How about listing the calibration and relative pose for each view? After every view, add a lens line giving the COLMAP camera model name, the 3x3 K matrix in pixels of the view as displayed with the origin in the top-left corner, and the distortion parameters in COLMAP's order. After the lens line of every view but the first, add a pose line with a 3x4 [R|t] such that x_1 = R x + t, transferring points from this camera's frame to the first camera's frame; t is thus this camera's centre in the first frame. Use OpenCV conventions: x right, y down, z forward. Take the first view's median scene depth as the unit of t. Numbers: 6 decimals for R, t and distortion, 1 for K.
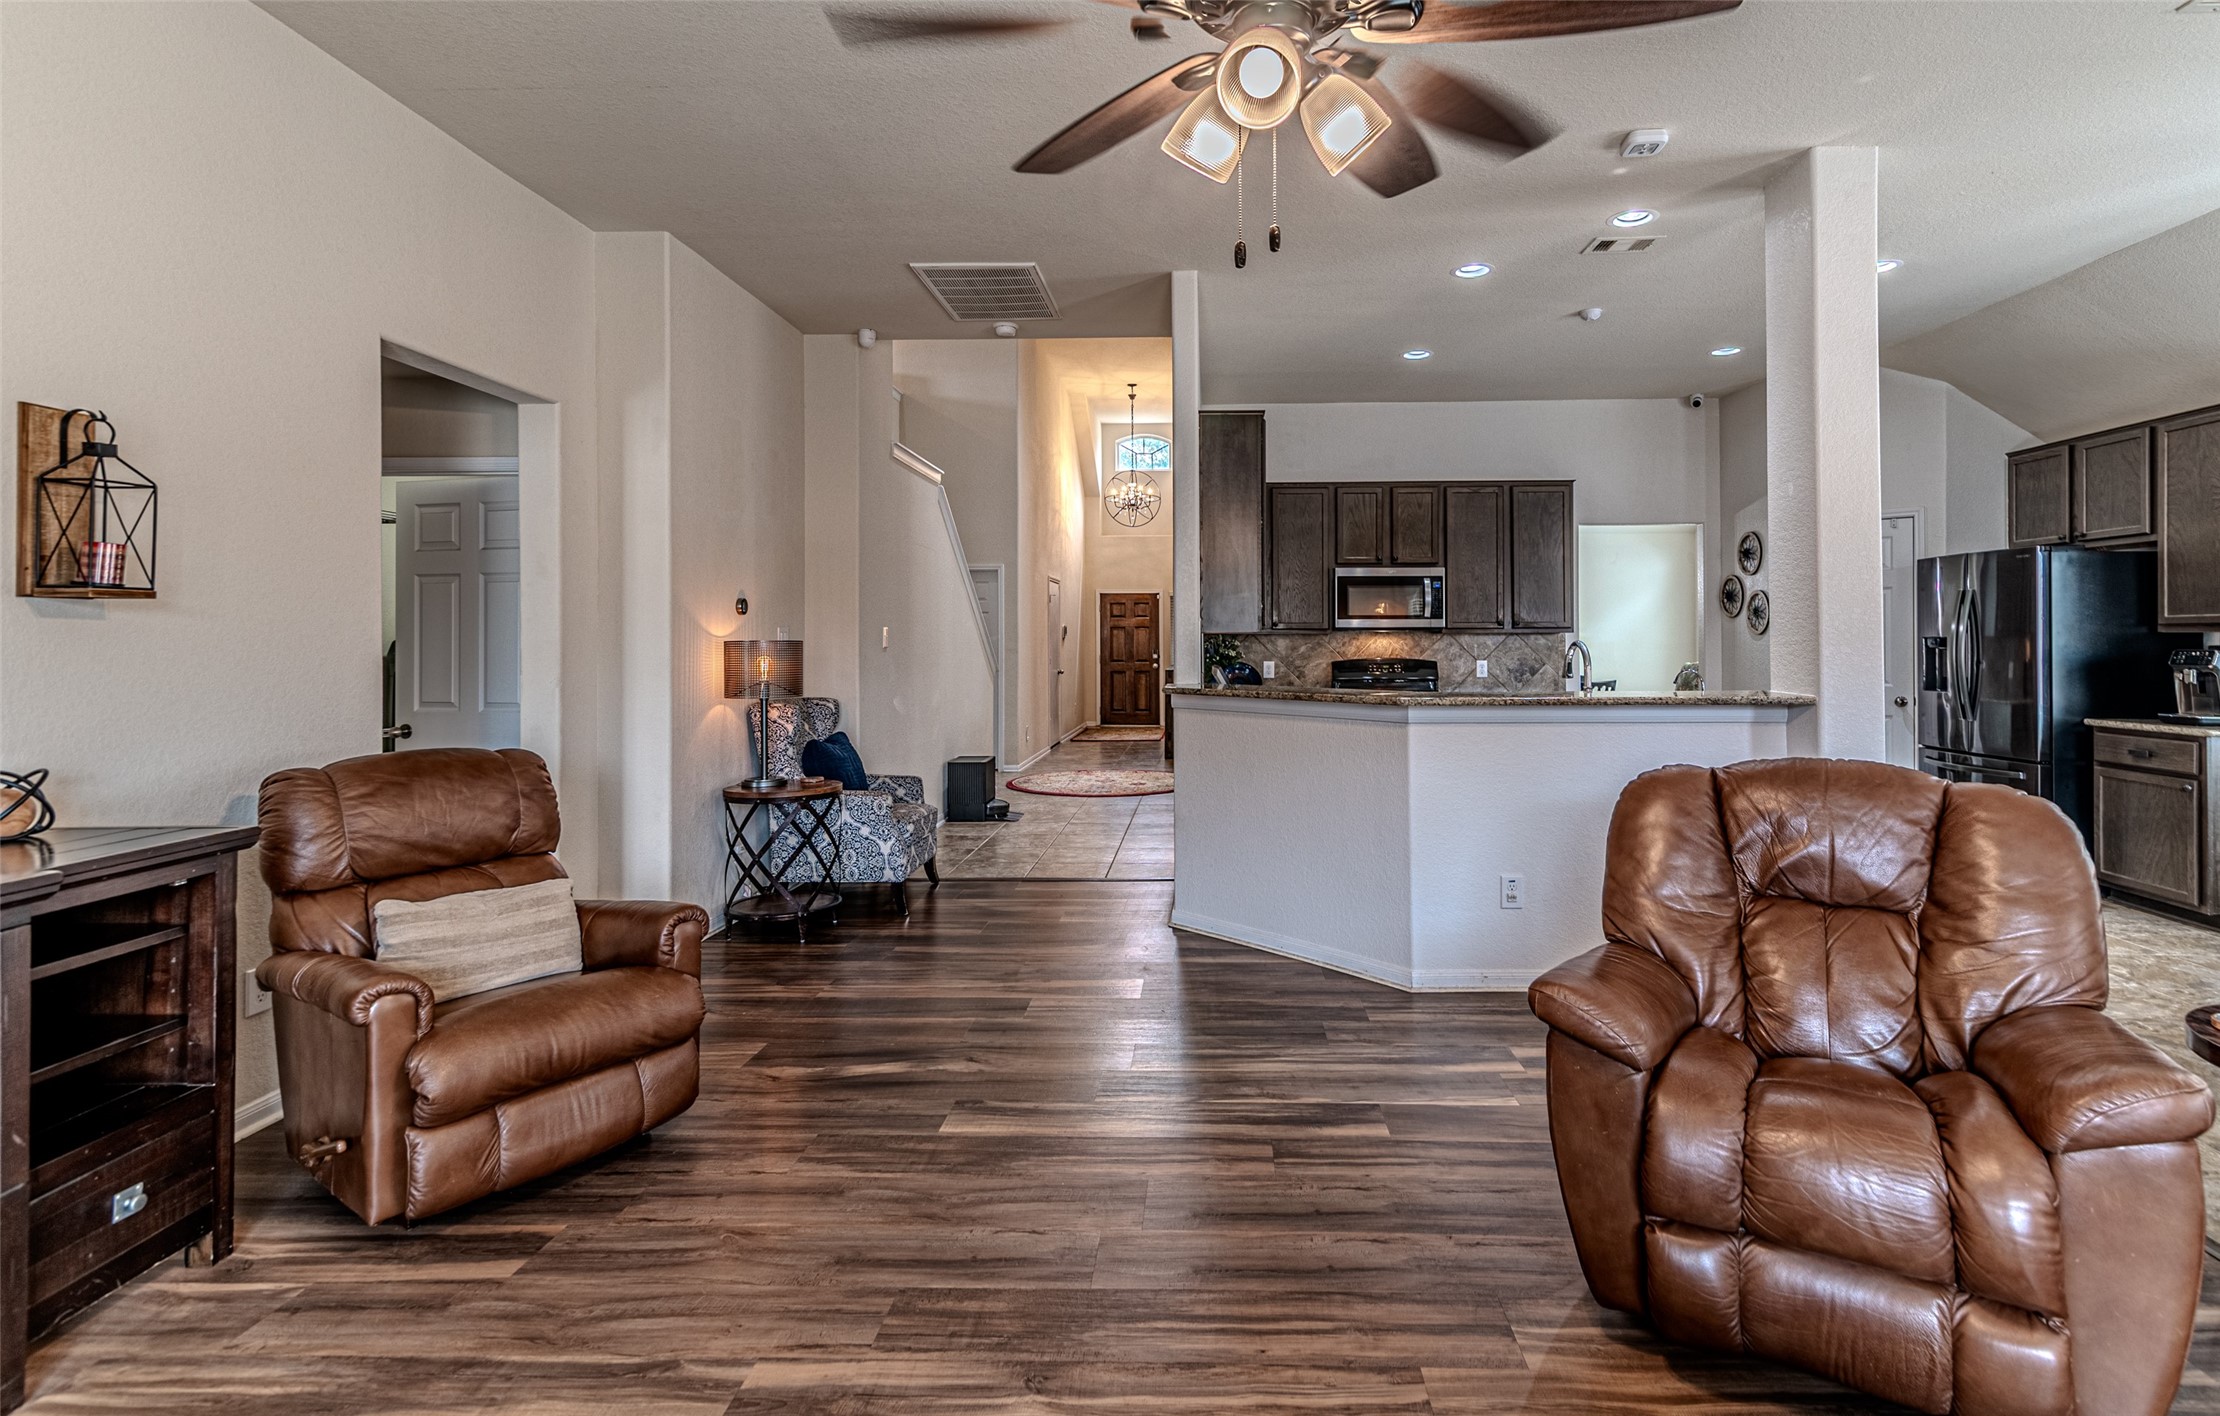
lens RADIAL K [[1066.9, 0, 1188.1], [0, 1066.9, 630.7], [0, 0, 1]] dist [0.014969, 0.000136]
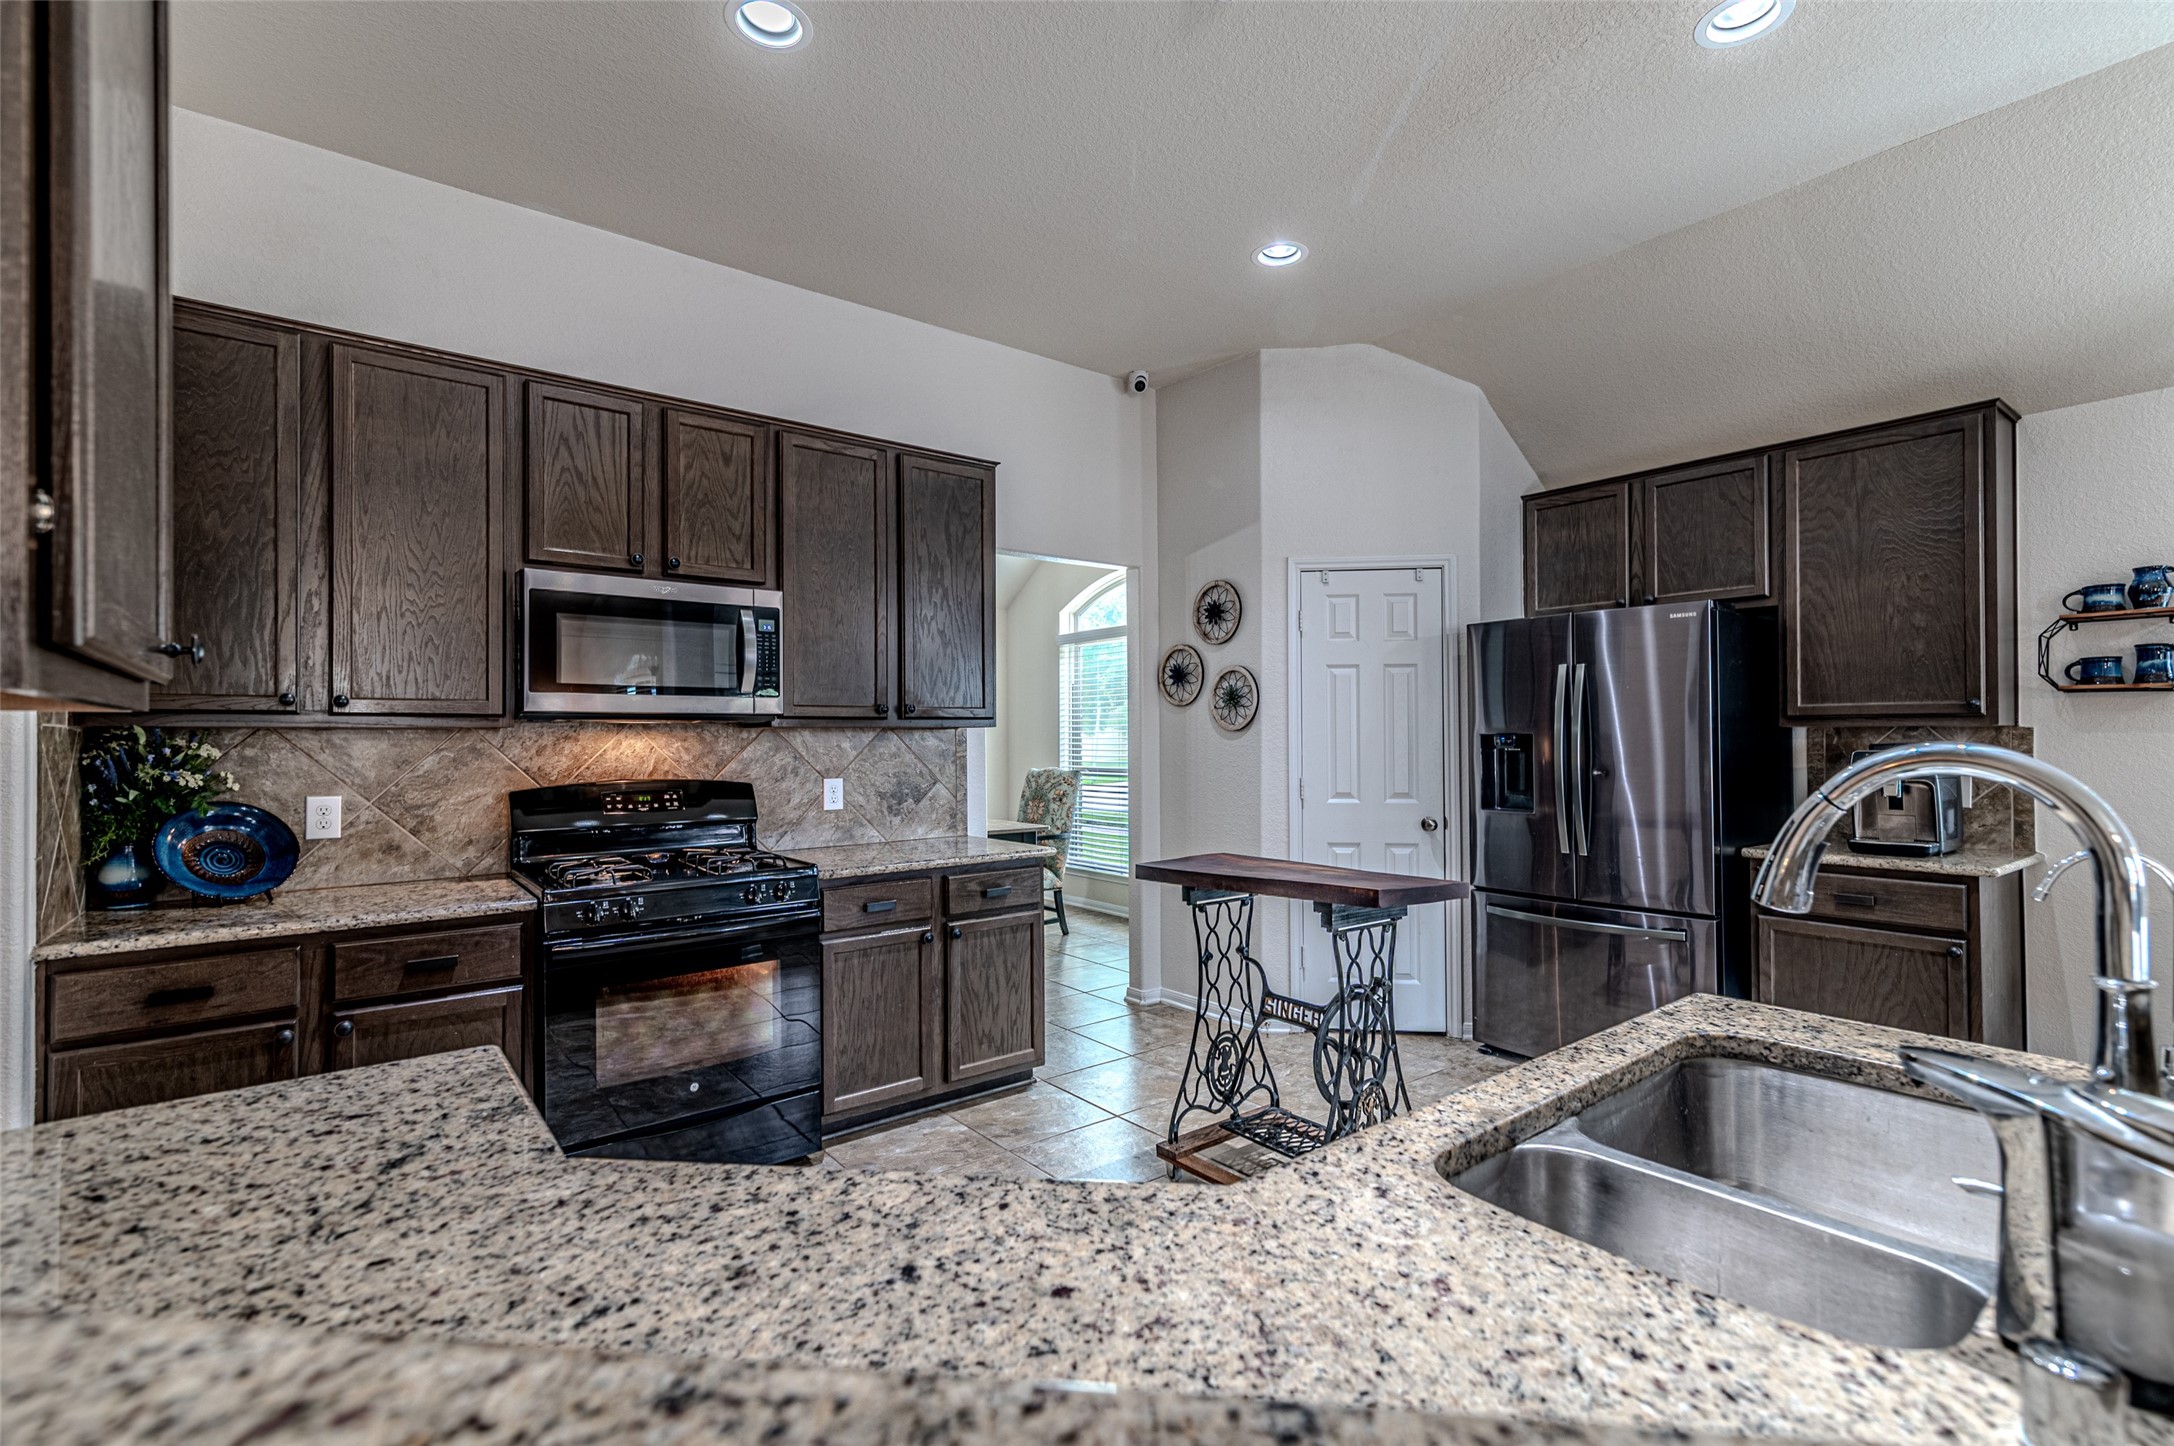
lens RADIAL K [[981.5, 0, 1094.0], [0, 981.5, 723.7], [0, 0, 1]] dist [0.018310, -0.003851]
pose [[0.770980, 0.007197, 0.636818, 0.065215], [-0.002466, 0.999962, -0.008314, 0.004374], [-0.636854, 0.004840, 0.770969, 0.567290]]
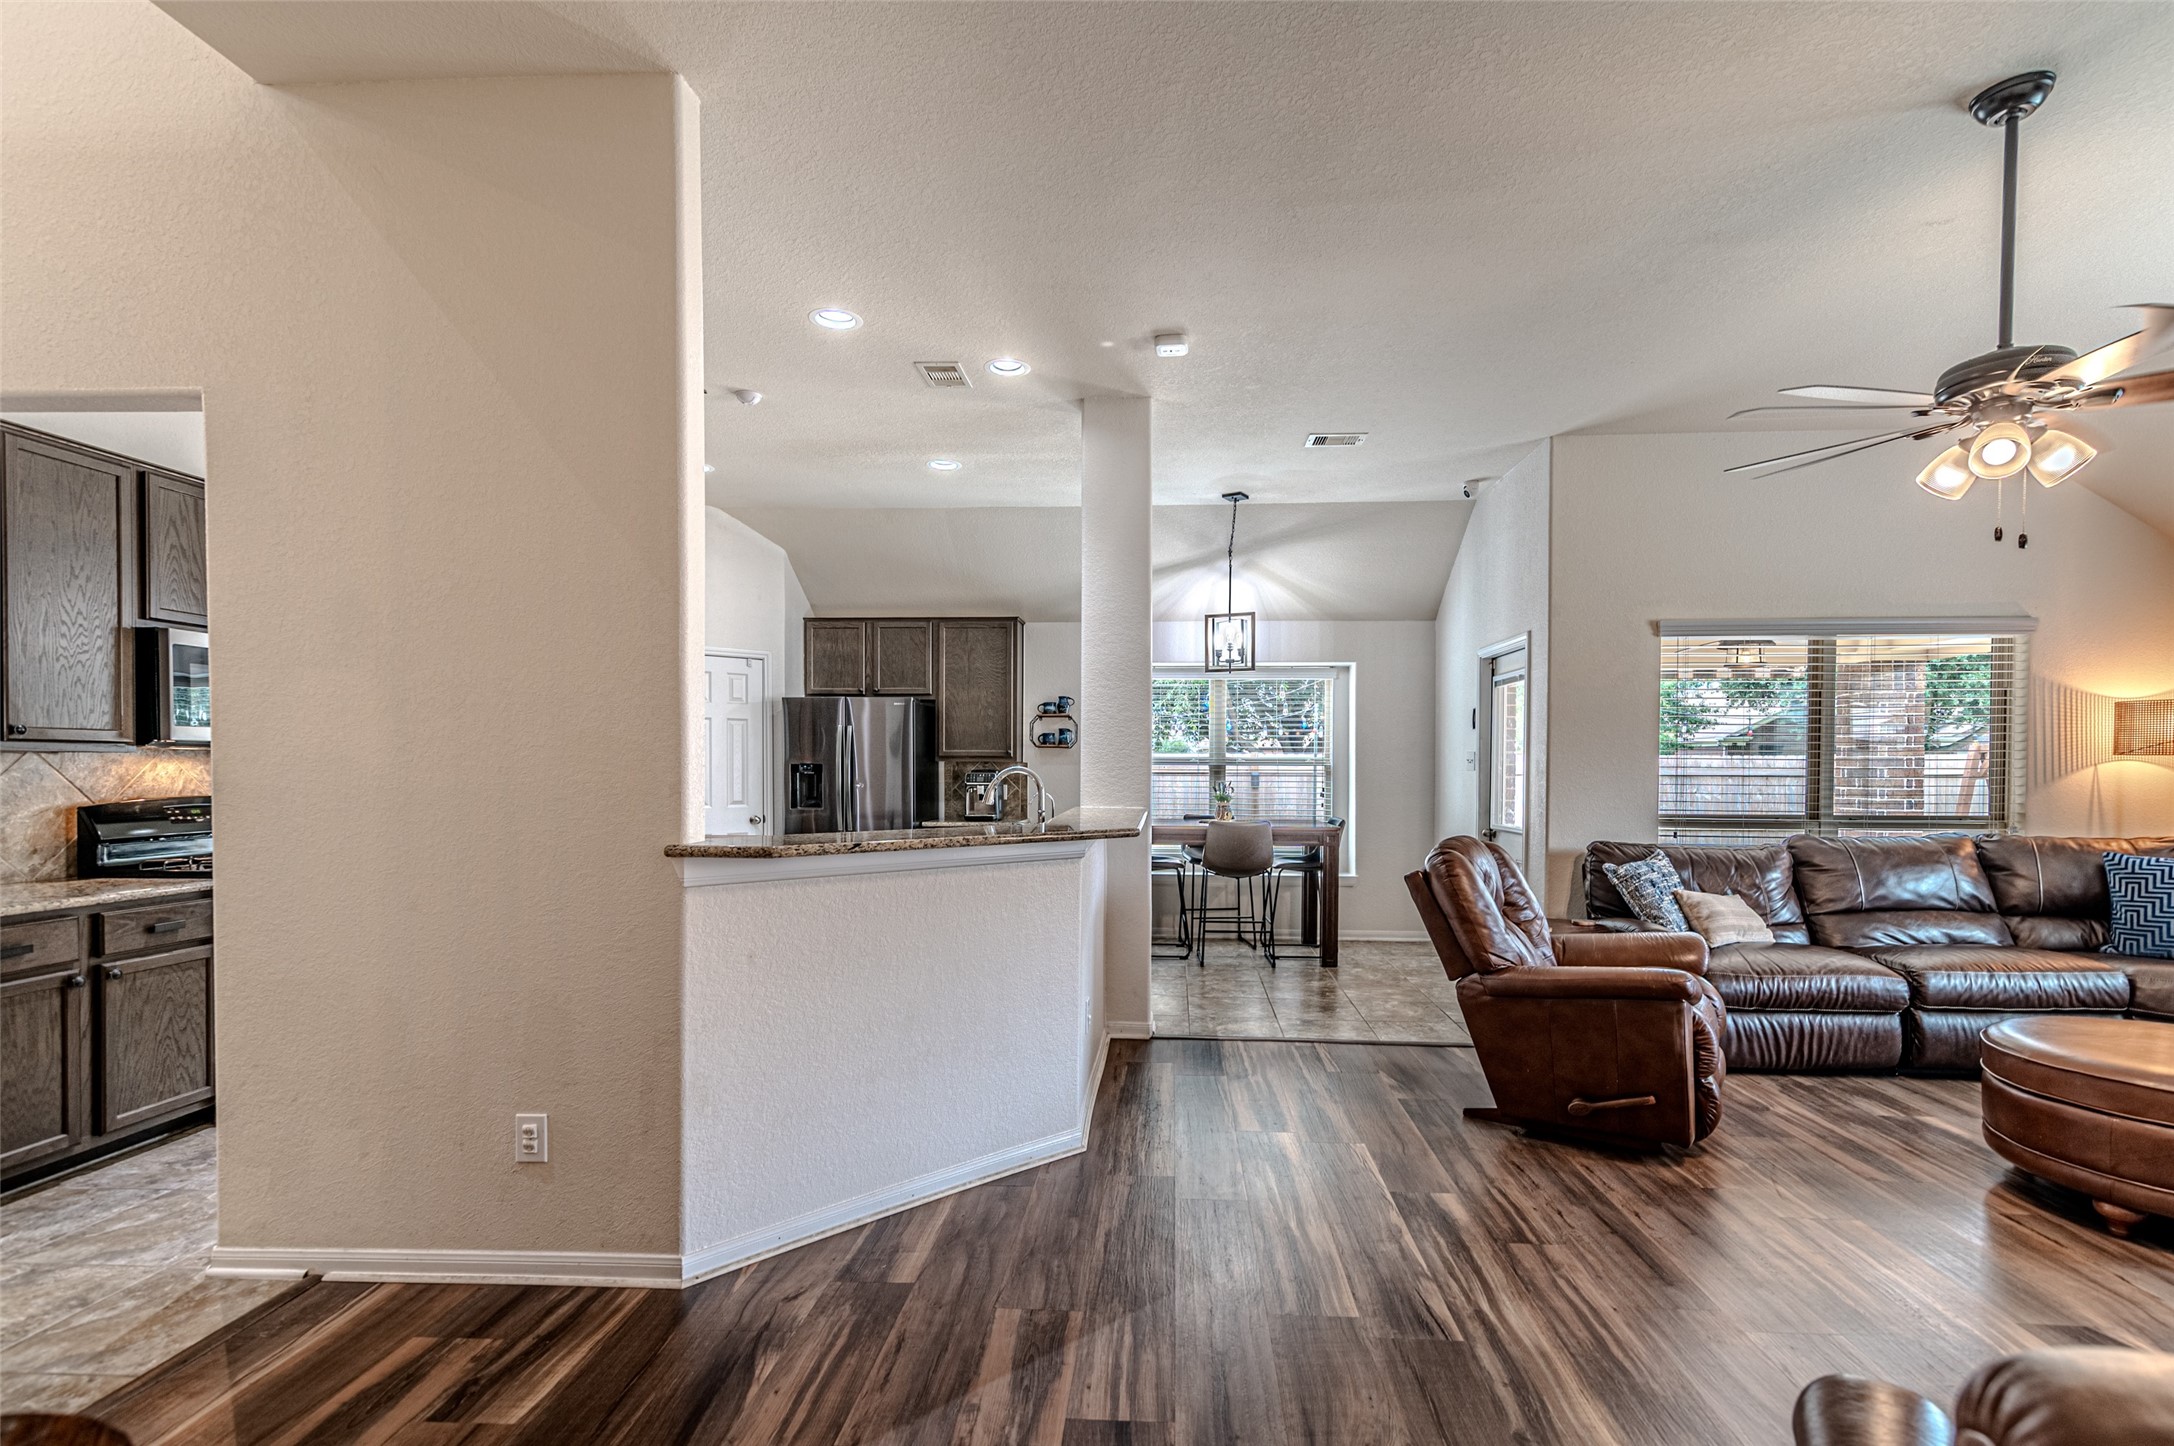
lens RADIAL K [[1009.8, 0, 1119.0], [0, 1009.8, 778.5], [0, 0, 1]] dist [0.014168, -0.000245]
pose [[0.030711, -0.009797, 0.999480, -0.354851], [-0.010590, 0.999893, 0.010126, 0.005965], [-0.999472, -0.010895, 0.030604, 0.517893]]
